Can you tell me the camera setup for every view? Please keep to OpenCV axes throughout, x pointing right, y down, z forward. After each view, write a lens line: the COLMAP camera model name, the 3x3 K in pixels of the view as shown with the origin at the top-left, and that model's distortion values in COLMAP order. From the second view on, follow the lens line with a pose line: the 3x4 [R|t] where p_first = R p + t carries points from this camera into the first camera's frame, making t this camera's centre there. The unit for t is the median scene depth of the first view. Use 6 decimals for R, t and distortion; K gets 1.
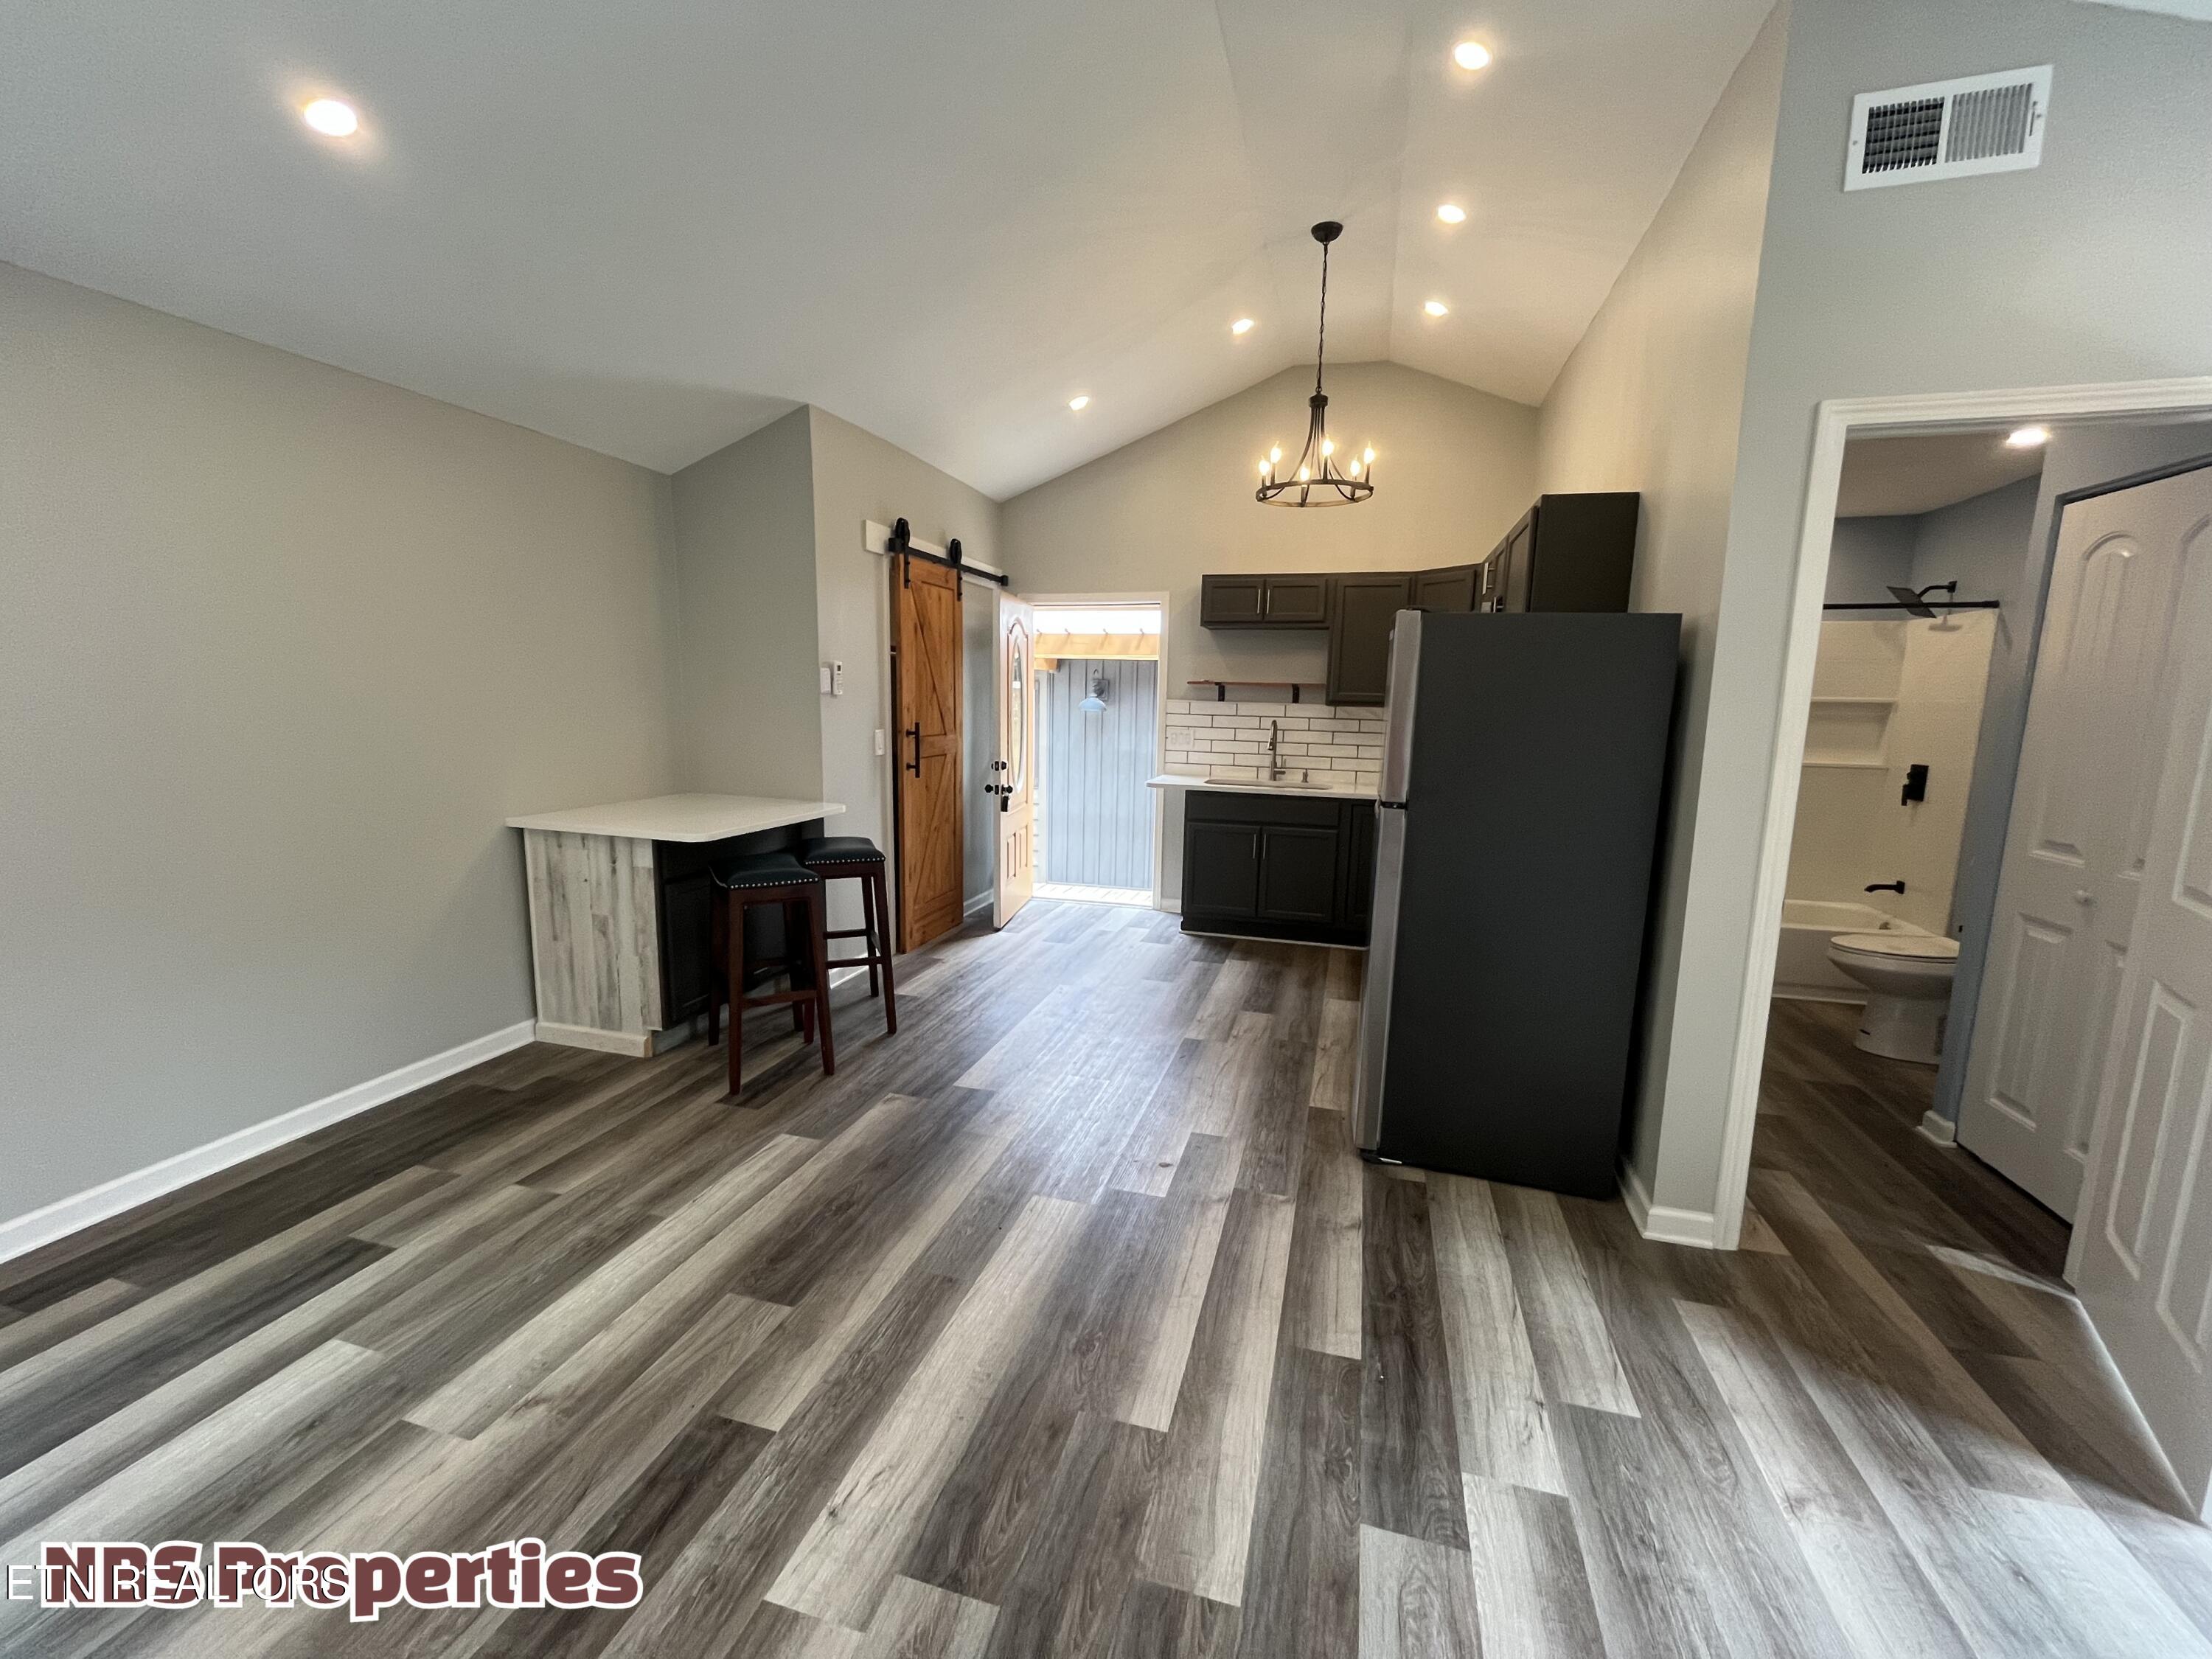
lens RADIAL K [[897.9, 0, 1102.8], [0, 897.9, 829.1], [0, 0, 1]] dist [-0.003993, 0.000003]
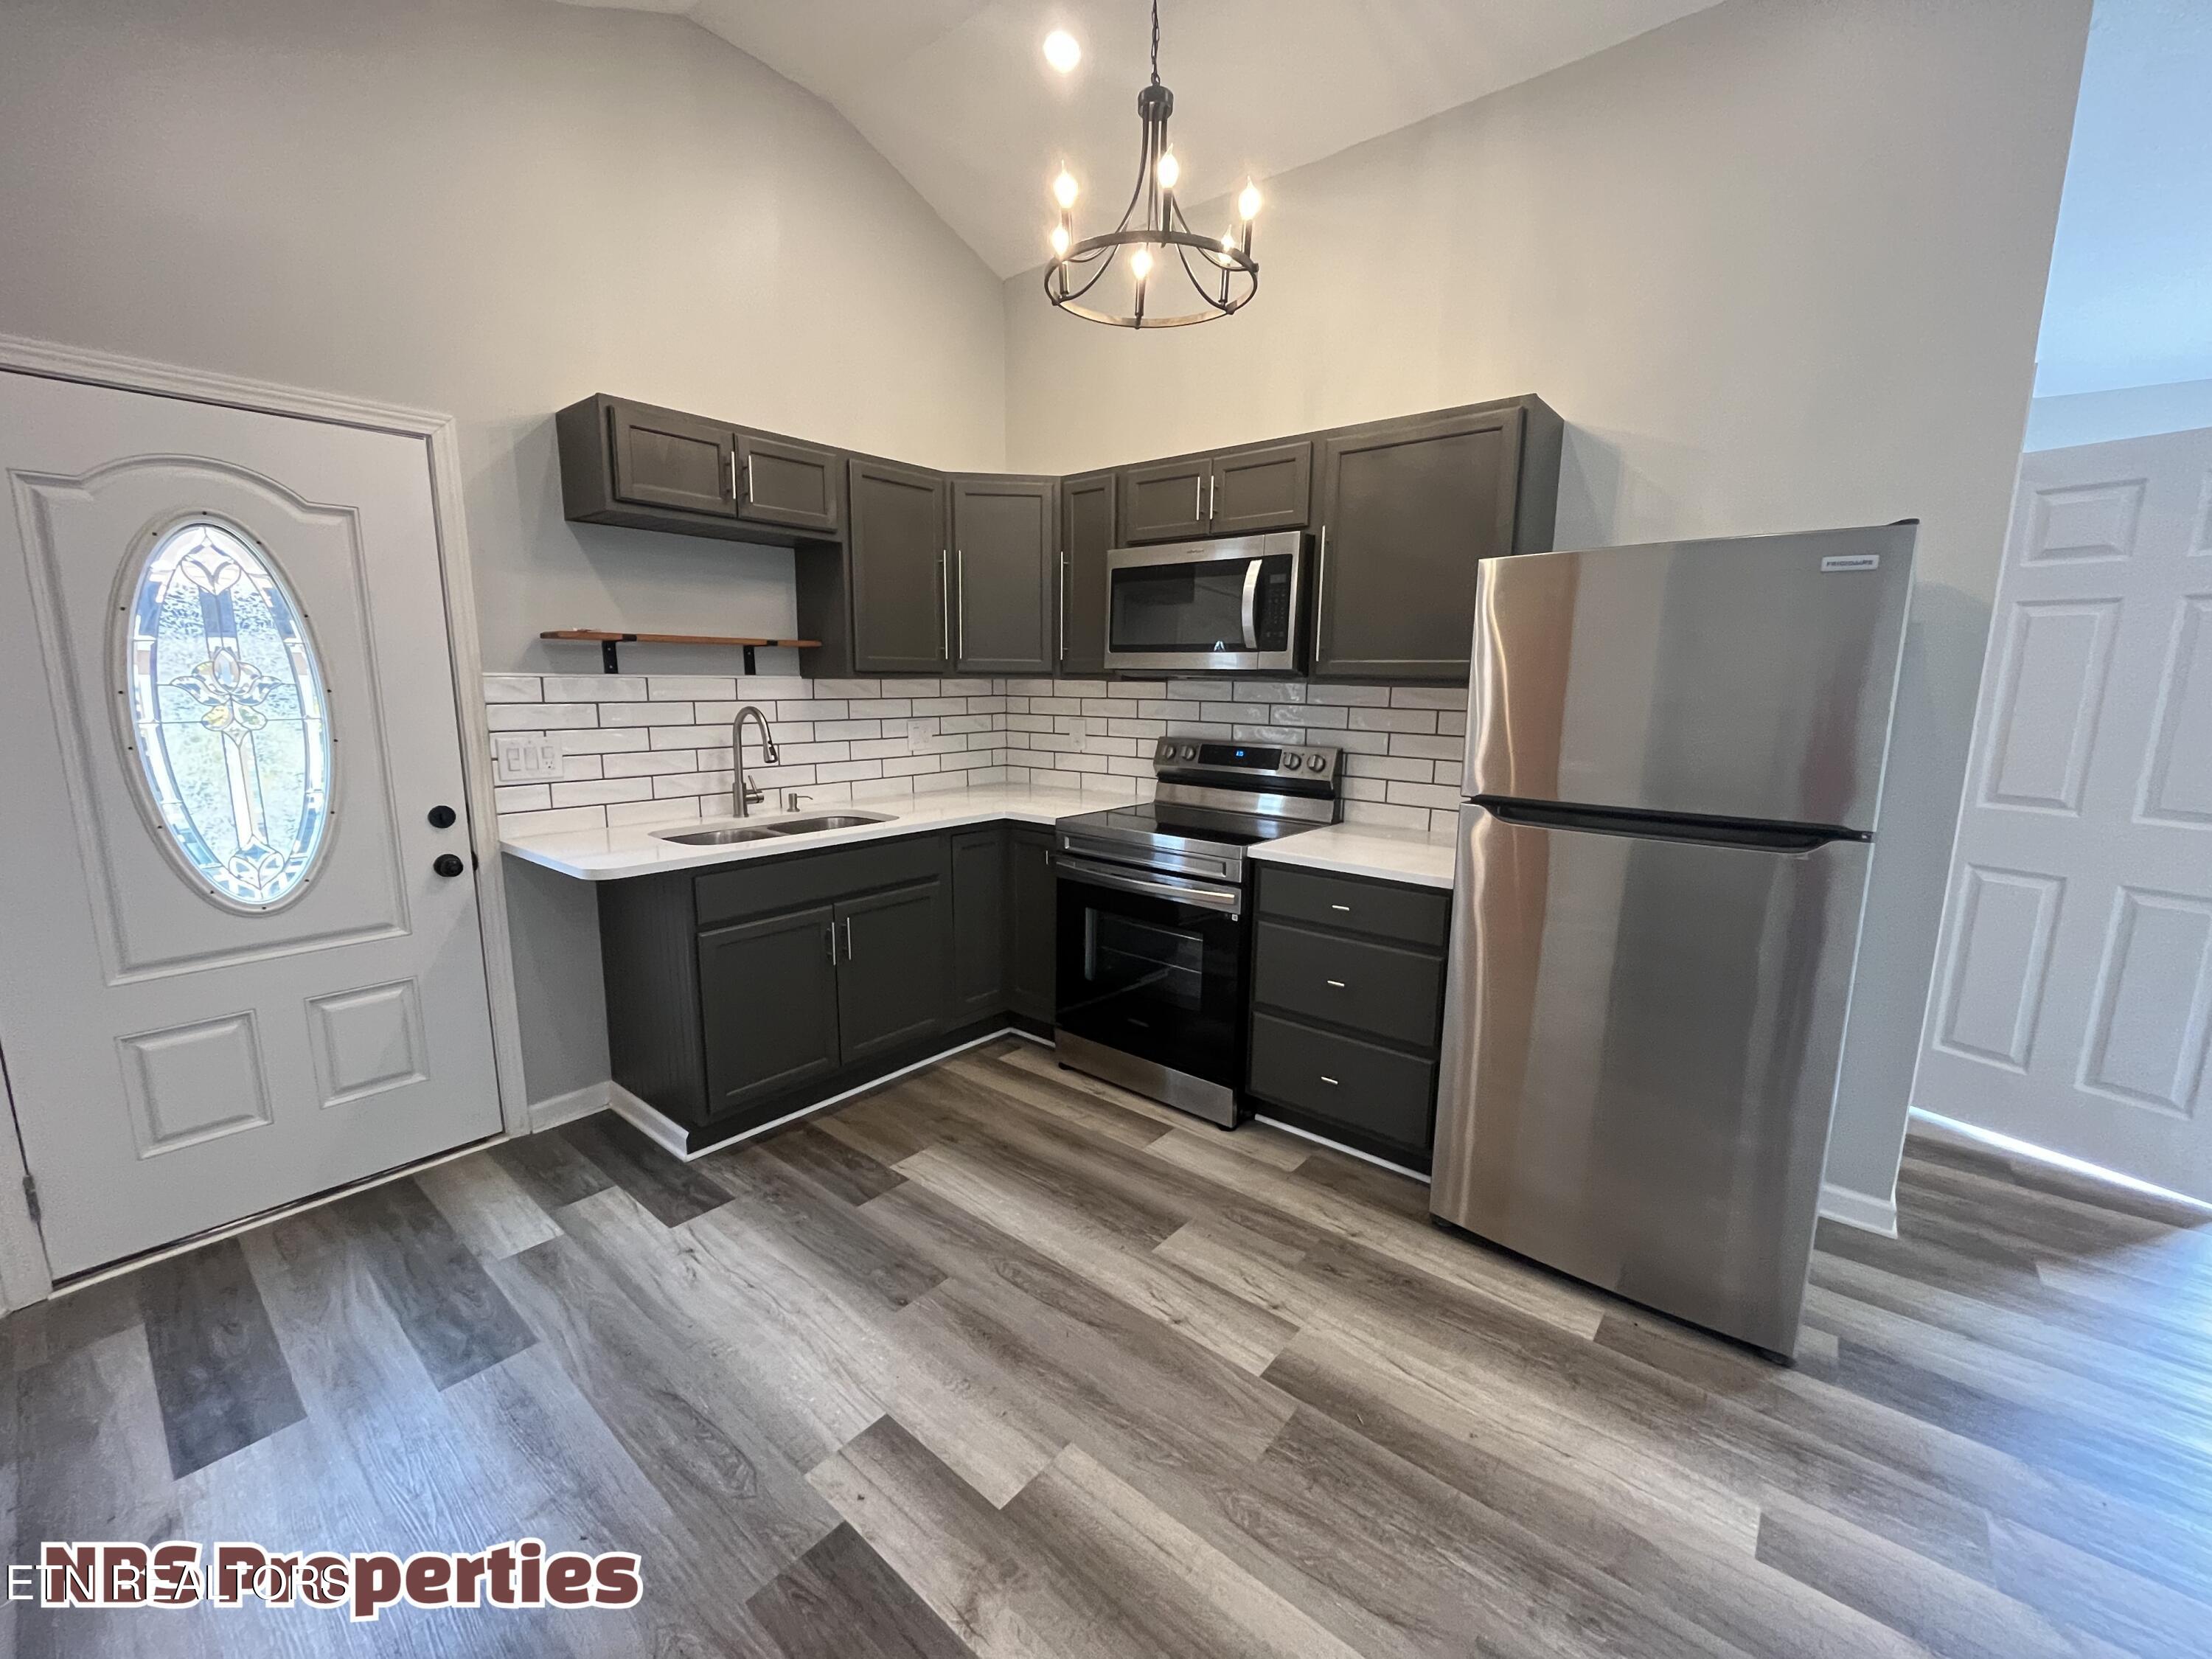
lens RADIAL K [[897.9, 0, 1103.5], [0, 897.9, 826.7], [0, 0, 1]] dist [-0.003993, 0.000003]
pose [[0.403643, -0.169360, 0.899105, -0.443107], [0.135150, 0.982974, 0.124484, -0.176019], [-0.904879, 0.071266, 0.419660, 1.156363]]
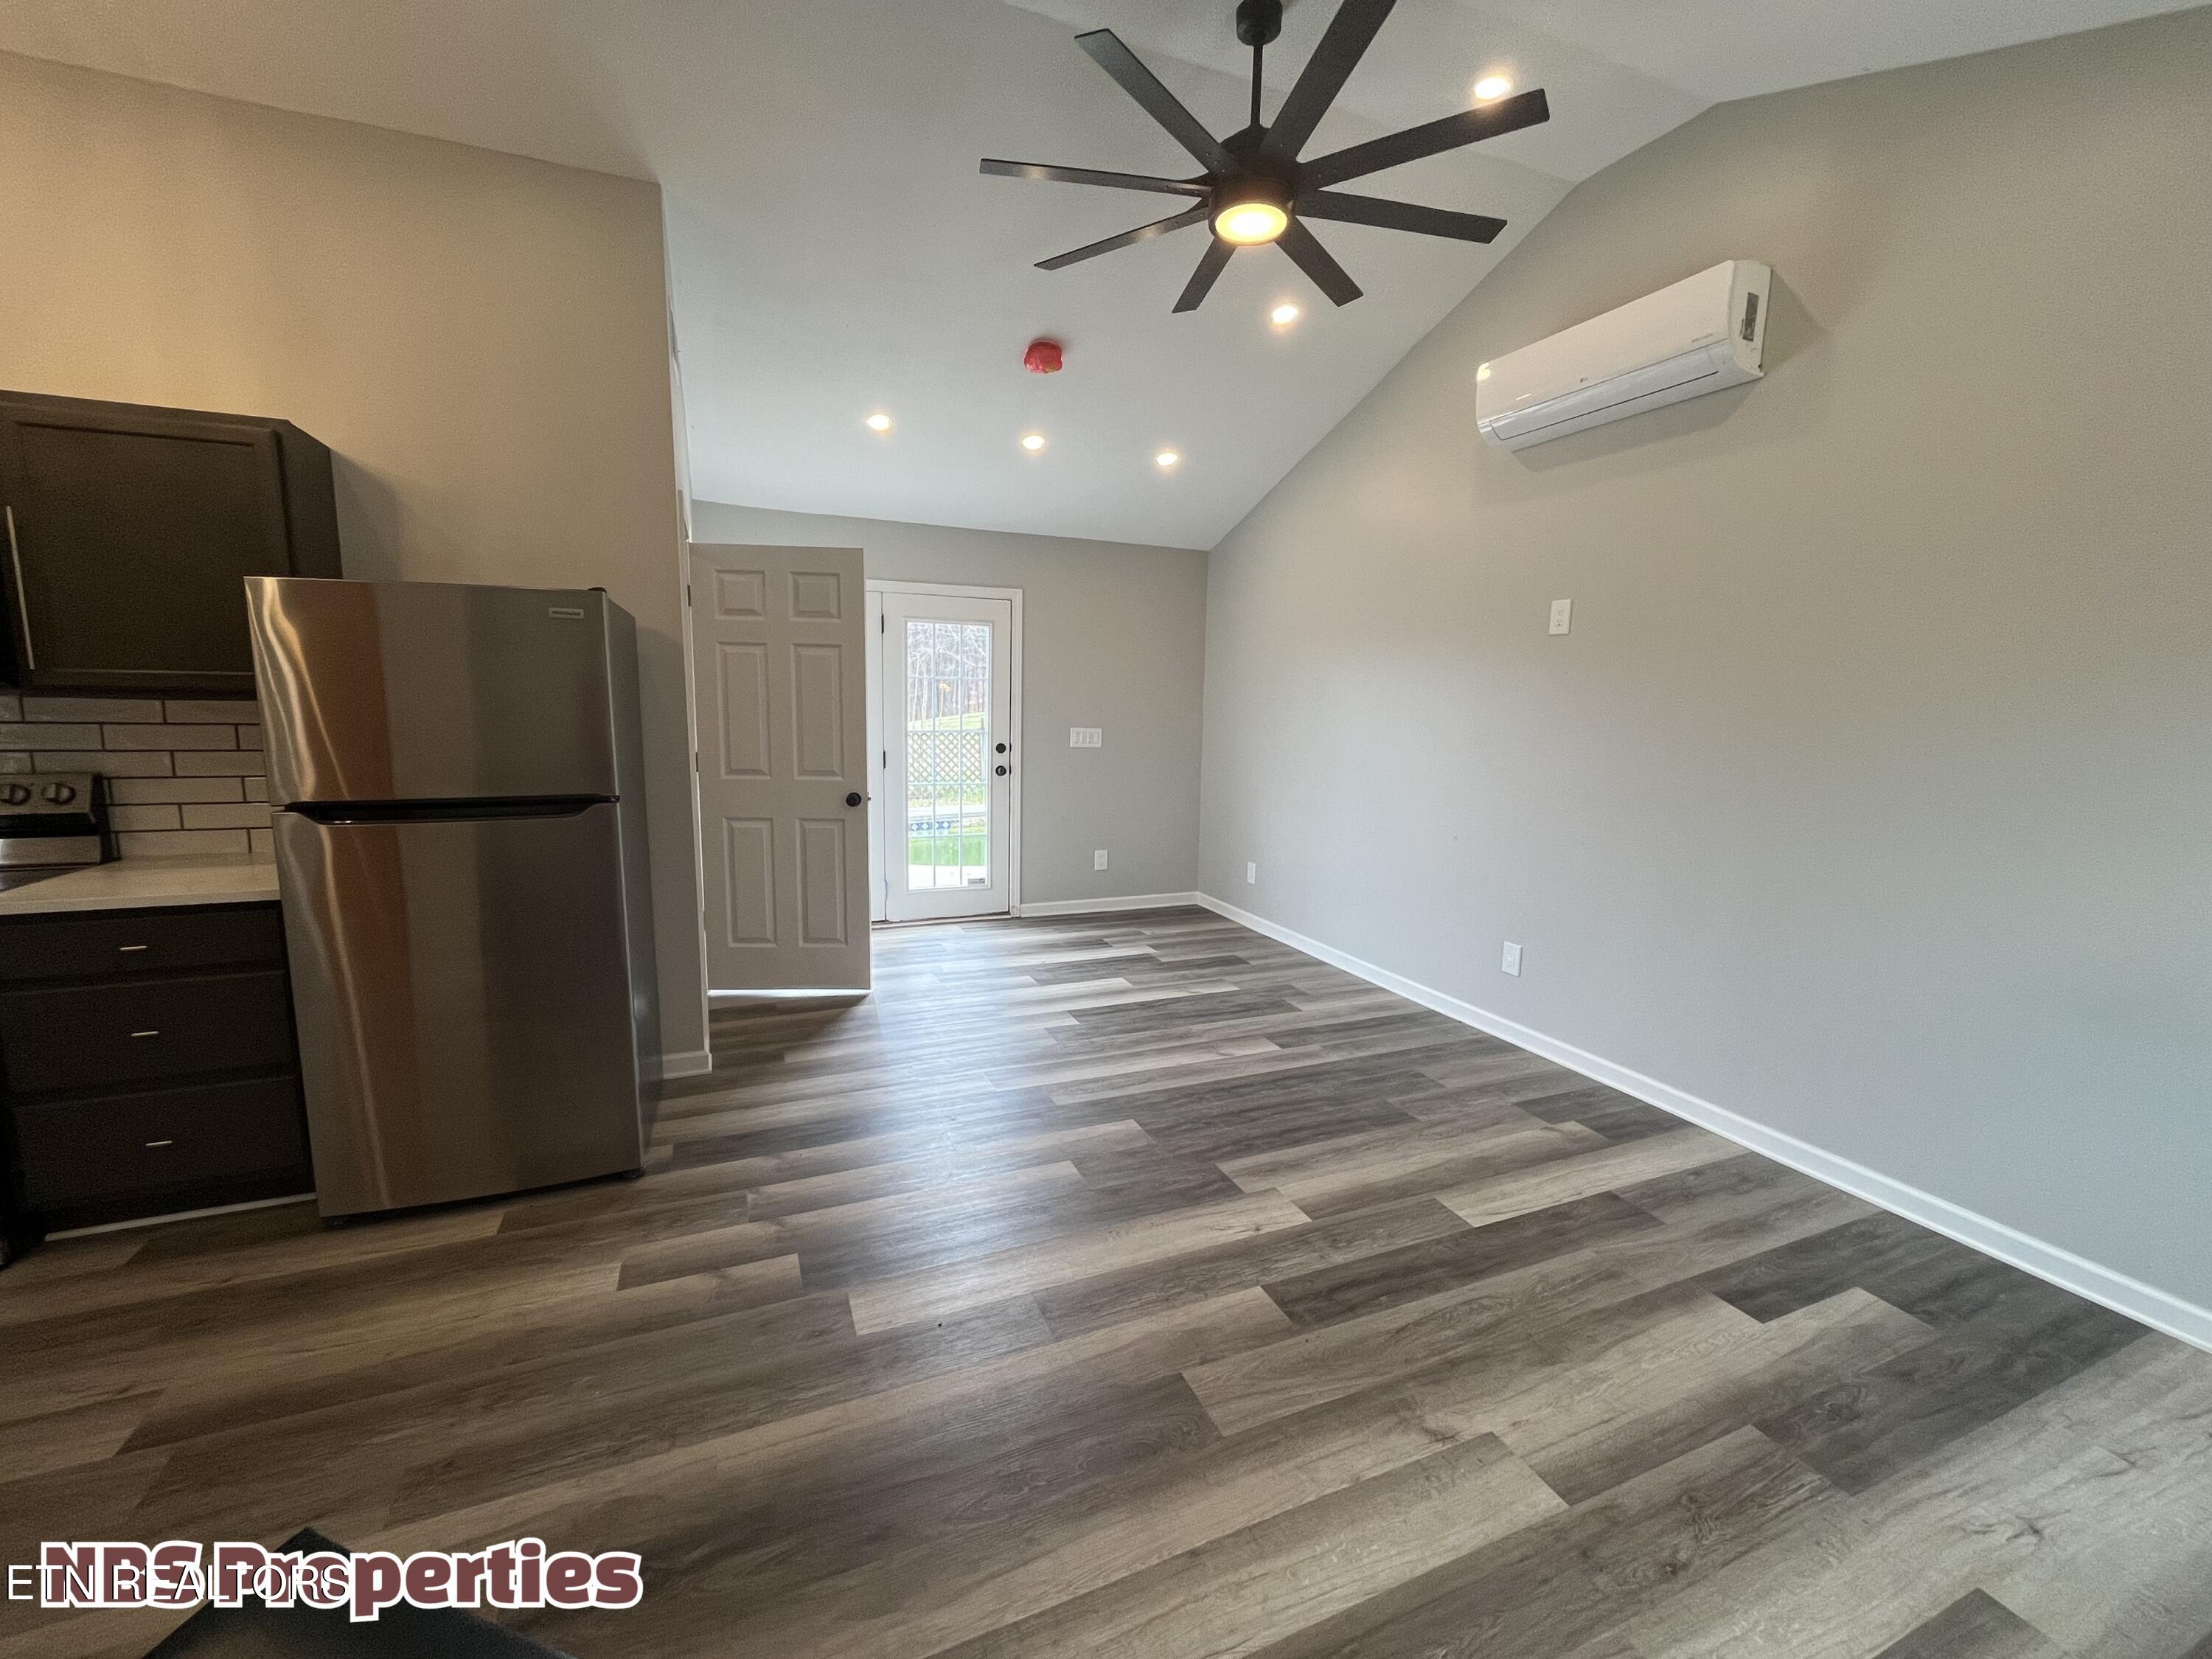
lens RADIAL K [[897.9, 0, 1101.6], [0, 897.9, 826.4], [0, 0, 1]] dist [-0.003993, 0.000003]
pose [[-0.628928, -0.138693, 0.764993, -0.685561], [0.089125, 0.964611, 0.248157, -0.177425], [-0.772338, 0.224253, -0.594310, 1.107651]]
